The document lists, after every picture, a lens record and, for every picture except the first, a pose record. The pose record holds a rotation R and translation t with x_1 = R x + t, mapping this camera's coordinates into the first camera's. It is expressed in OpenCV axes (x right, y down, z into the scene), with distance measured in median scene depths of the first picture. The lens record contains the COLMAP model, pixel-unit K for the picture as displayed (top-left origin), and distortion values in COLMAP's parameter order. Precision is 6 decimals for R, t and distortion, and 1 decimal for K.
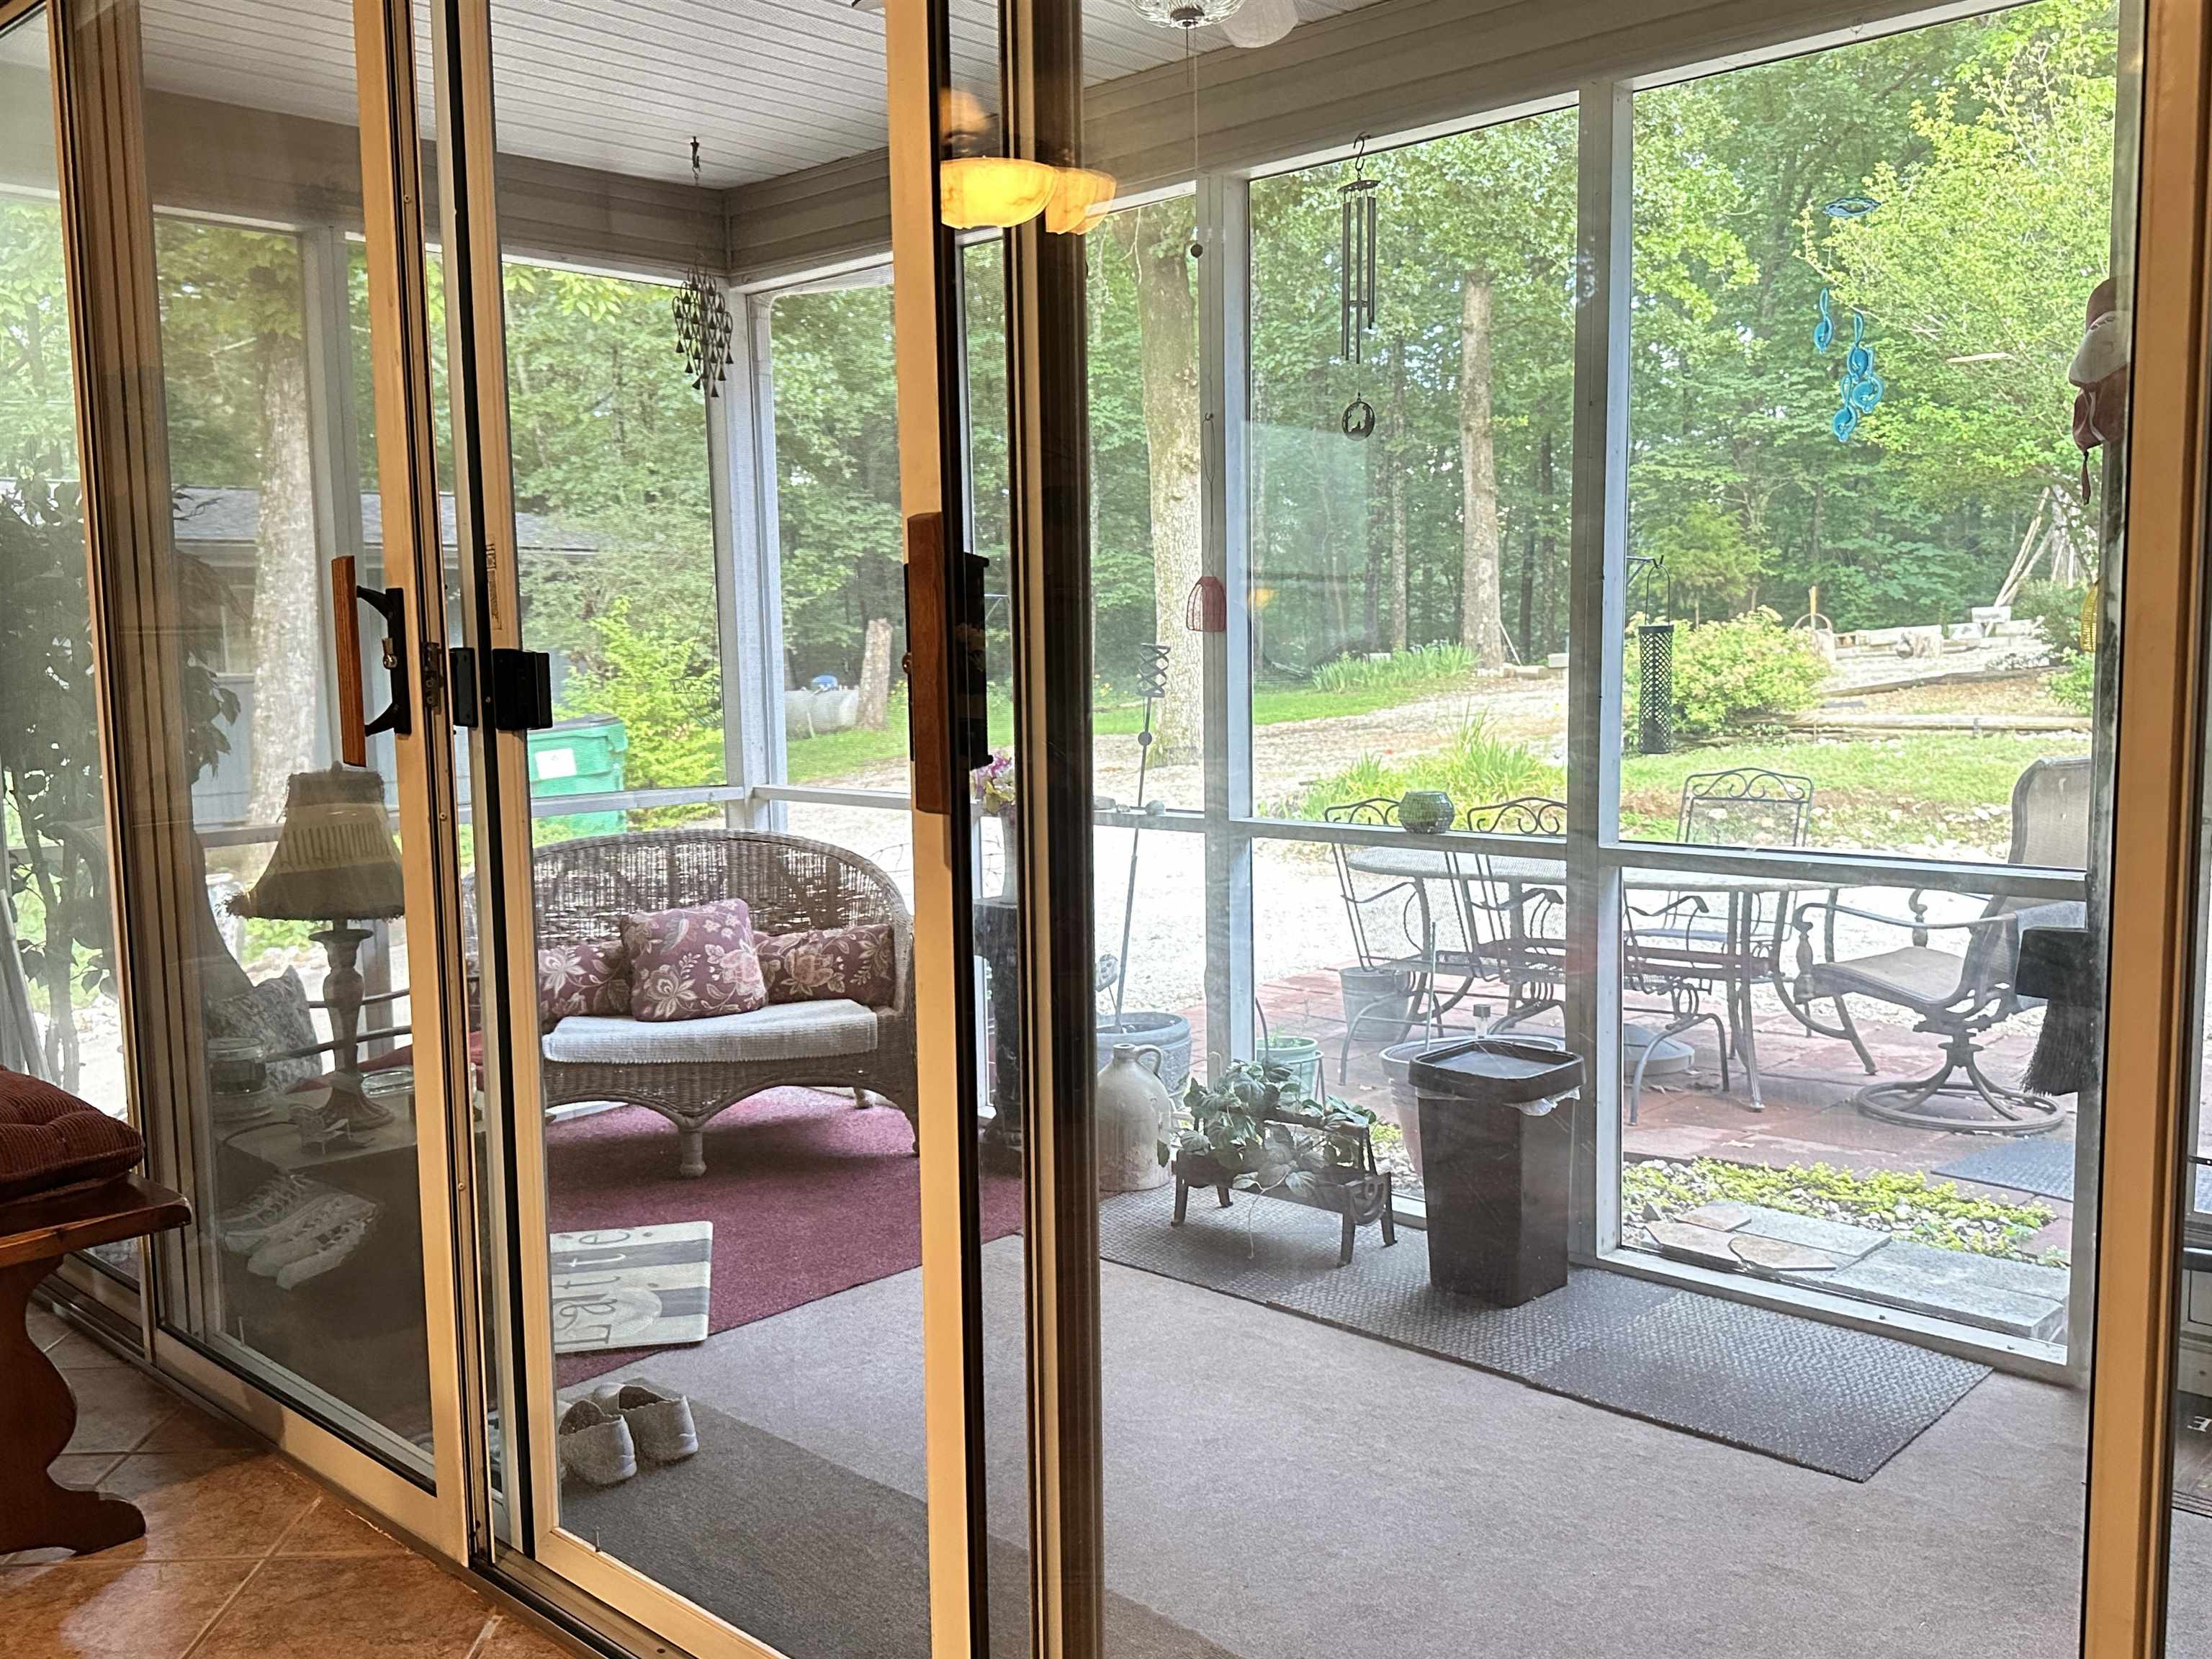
lens RADIAL K [[1907.4, 0, 1107.4], [0, 1907.4, 820.0], [0, 0, 1]] dist [0.019758, -0.006728]
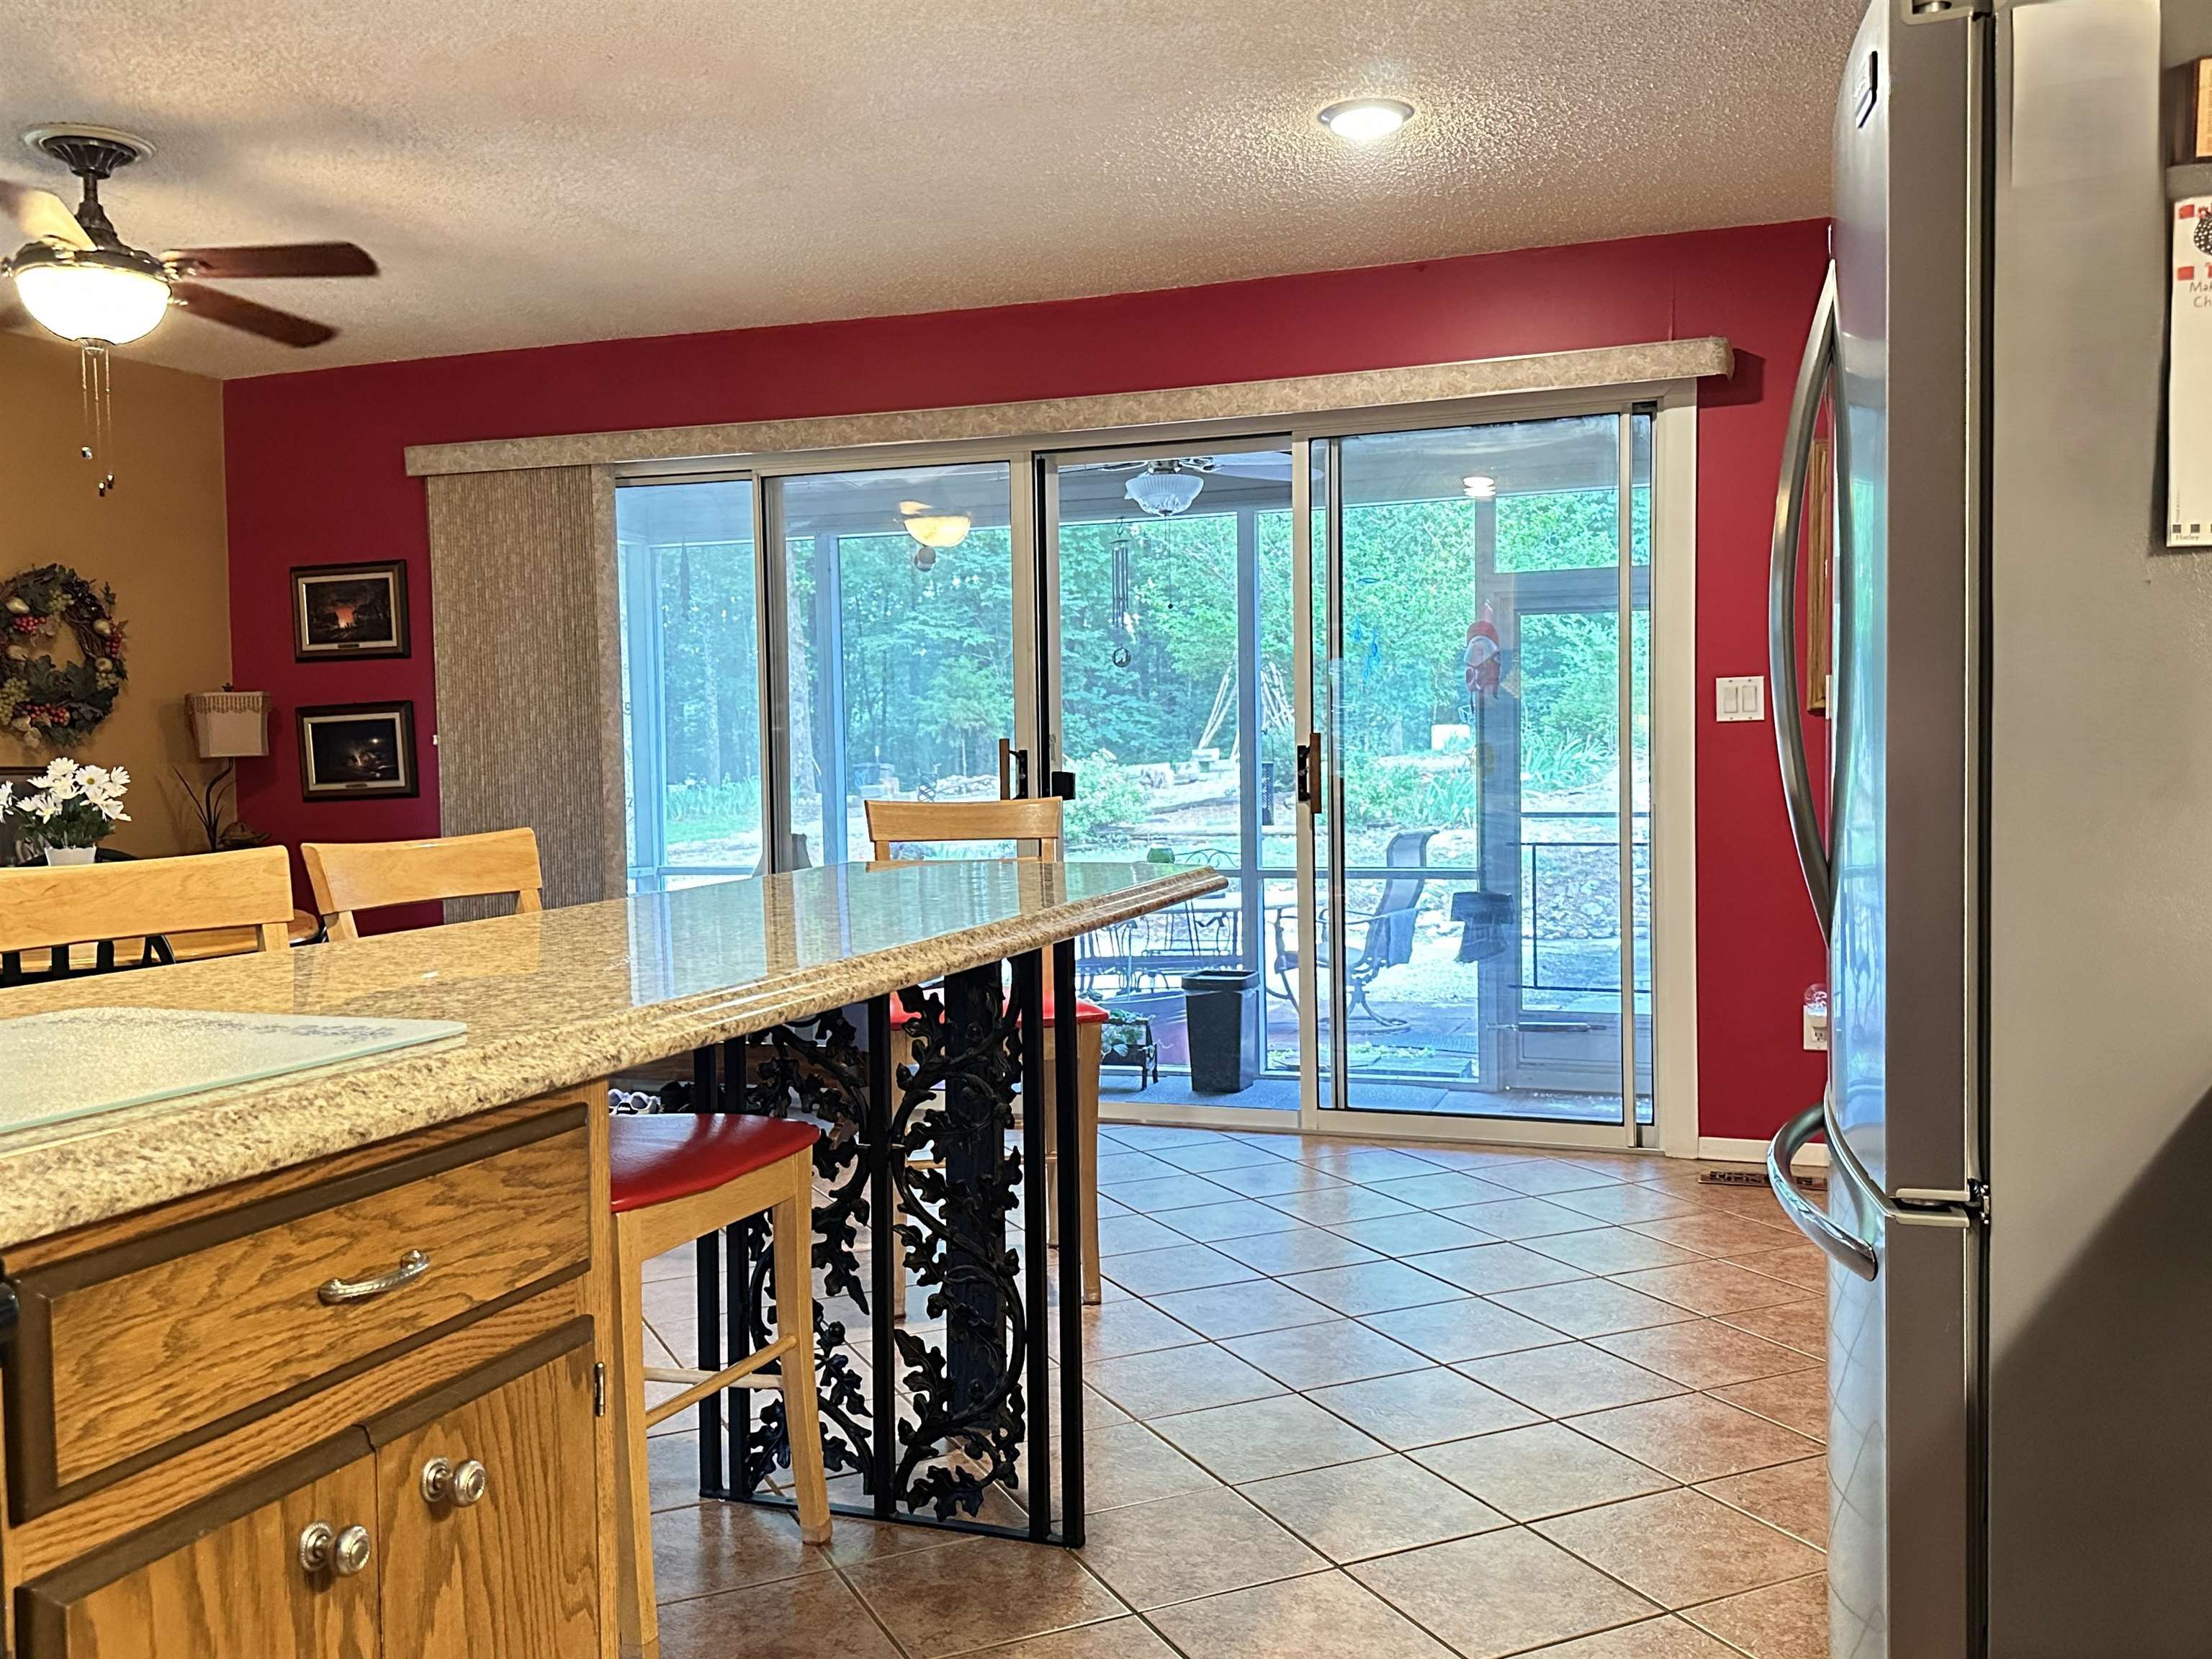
lens RADIAL K [[1907.4, 0, 1118.3], [0, 1907.4, 835.9], [0, 0, 1]] dist [0.019758, -0.006728]
pose [[0.907872, -0.012607, 0.419057, -0.135103], [0.038548, 0.997824, -0.053495, 0.014634], [-0.417471, 0.064721, 0.906383, -0.145897]]
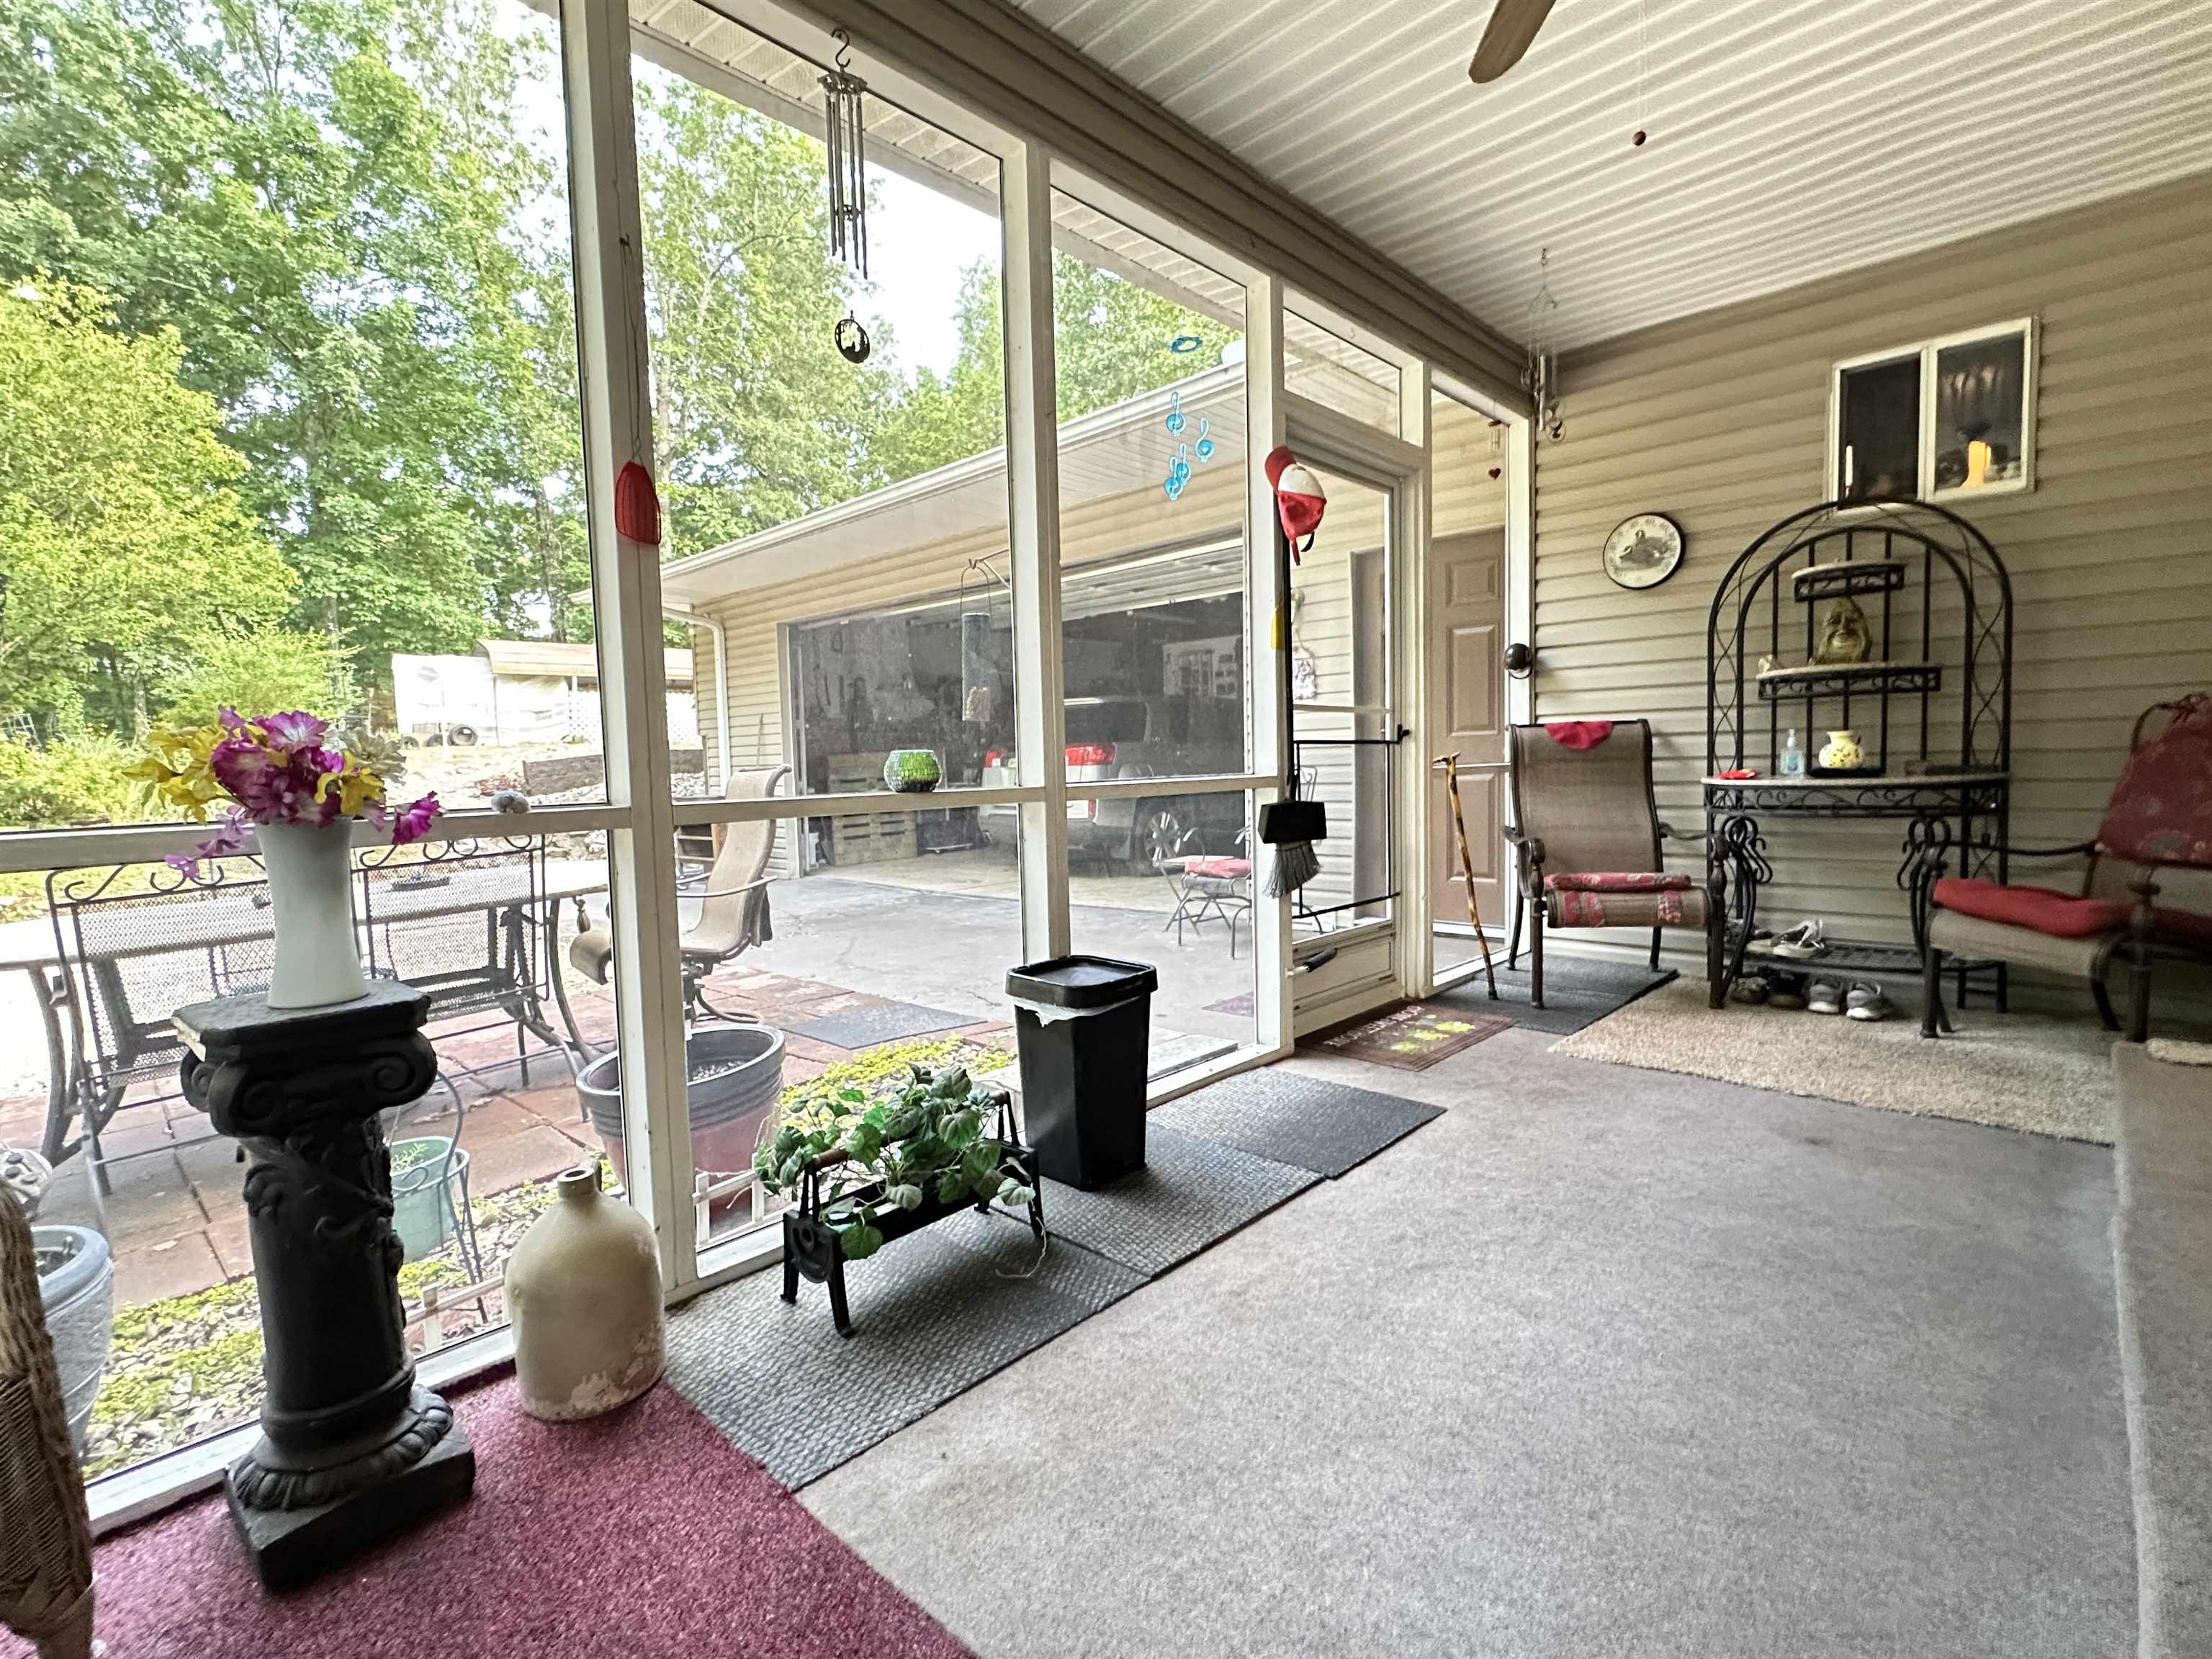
lens RADIAL K [[1029.4, 0, 1118.0], [0, 1029.4, 823.3], [0, 0, 1]] dist [0.000121, 0.000049]
pose [[-0.012957, -0.041788, 0.999042, -0.070727], [0.116959, 0.992205, 0.043019, 0.002281], [-0.993052, 0.117404, -0.007968, 0.174897]]
